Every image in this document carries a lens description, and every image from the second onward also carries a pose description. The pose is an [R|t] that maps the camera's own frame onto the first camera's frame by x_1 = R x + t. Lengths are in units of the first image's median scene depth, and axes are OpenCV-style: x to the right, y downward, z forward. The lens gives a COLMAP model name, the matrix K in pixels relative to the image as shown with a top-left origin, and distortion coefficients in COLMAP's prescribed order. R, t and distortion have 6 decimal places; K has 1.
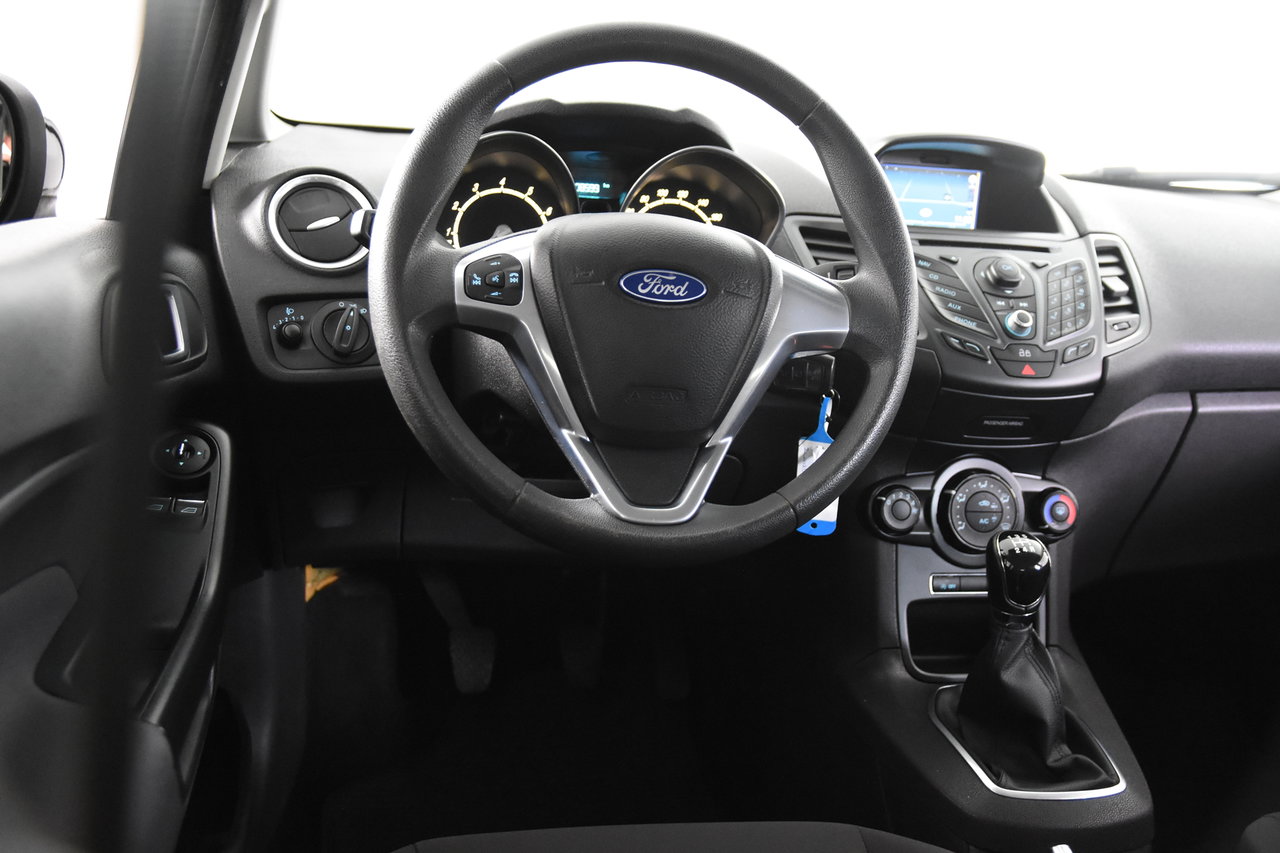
lens RADIAL K [[1327.4, 0, 640.0], [0, 1327.4, 426.5], [0, 0, 1]] dist [-0.012296, 0.034388]
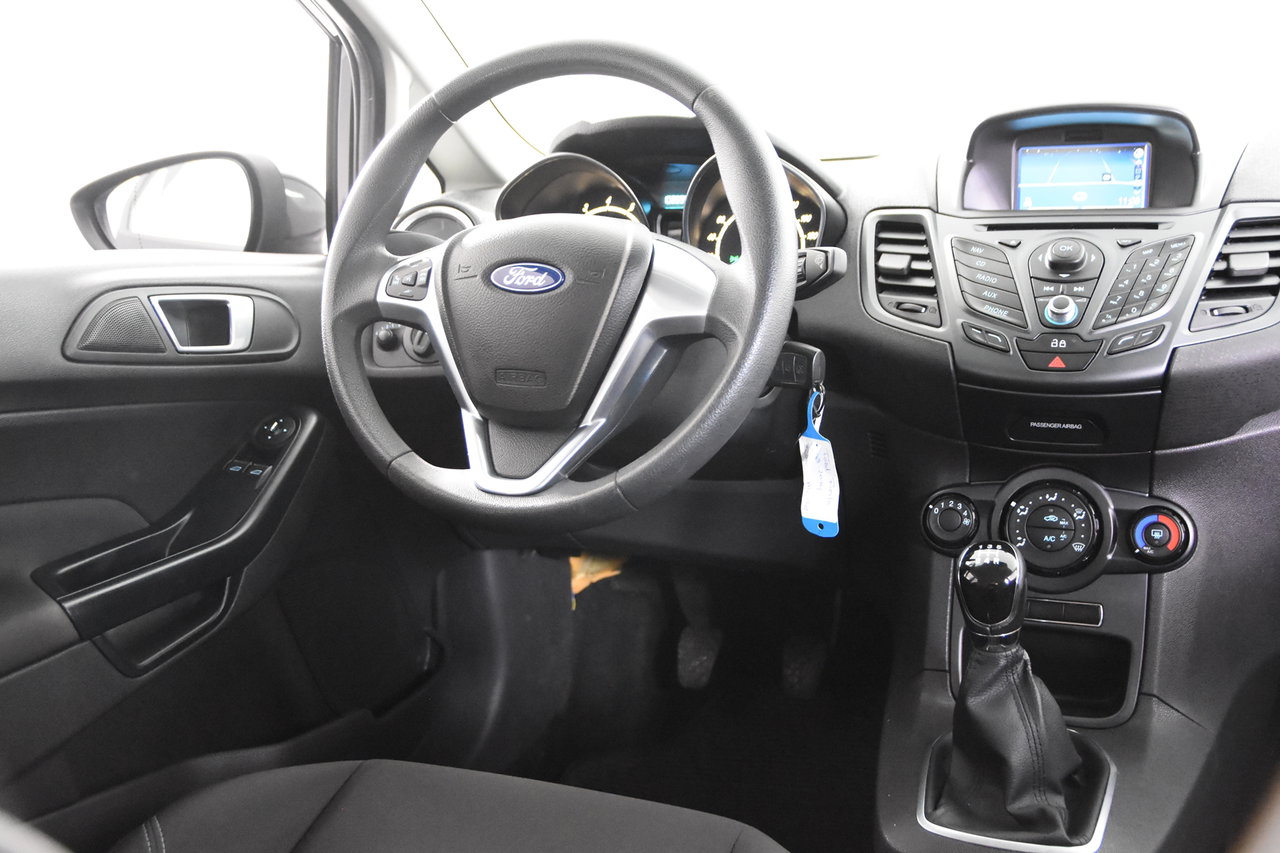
lens RADIAL K [[1327.4, 0, 640.0], [0, 1327.4, 426.5], [0, 0, 1]] dist [-0.012296, 0.034388]
pose [[0.822780, 0.011019, -0.568253, 0.546476], [-0.036754, 0.998751, -0.033850, 0.037914], [0.567170, 0.048737, 0.822158, 0.126473]]
